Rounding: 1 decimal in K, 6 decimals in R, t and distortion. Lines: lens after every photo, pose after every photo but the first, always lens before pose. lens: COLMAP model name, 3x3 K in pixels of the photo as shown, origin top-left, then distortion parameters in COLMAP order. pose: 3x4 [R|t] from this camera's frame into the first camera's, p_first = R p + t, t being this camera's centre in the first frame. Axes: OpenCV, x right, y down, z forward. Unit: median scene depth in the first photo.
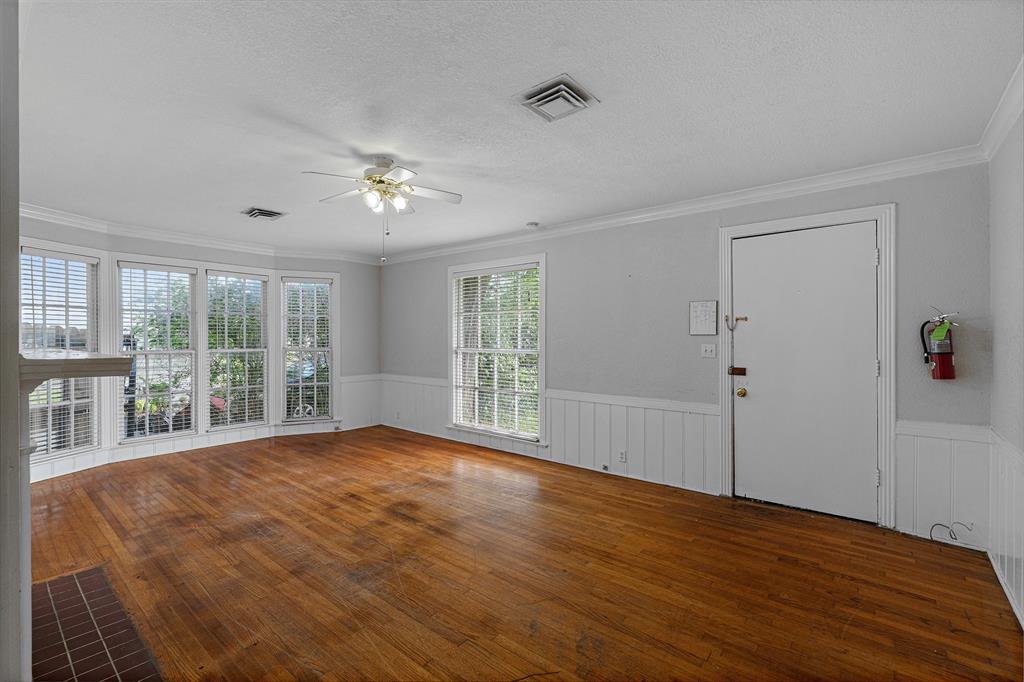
lens RADIAL K [[451.5, 0, 510.4], [0, 451.5, 339.3], [0, 0, 1]] dist [-0.003200, -0.000105]
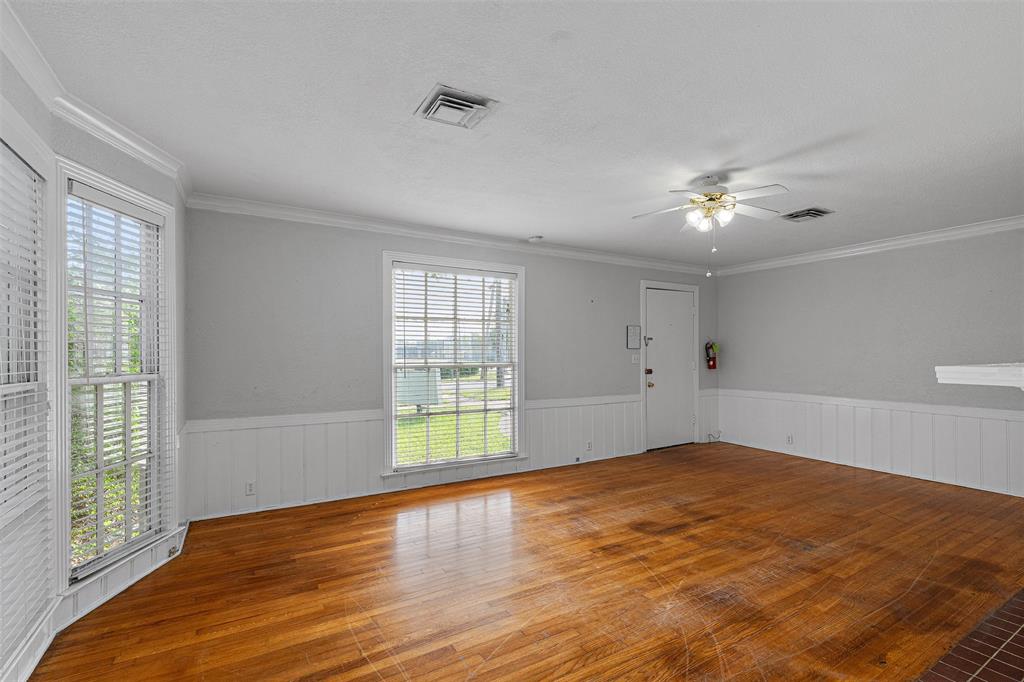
lens RADIAL K [[463.3, 0, 514.2], [0, 463.3, 348.7], [0, 0, 1]] dist [-0.003968, 0.000286]
pose [[0.335368, 0.005986, 0.942068, -1.249923], [0.002471, 0.999971, -0.007234, 0.000711], [-0.942084, 0.004754, 0.335343, 0.931889]]
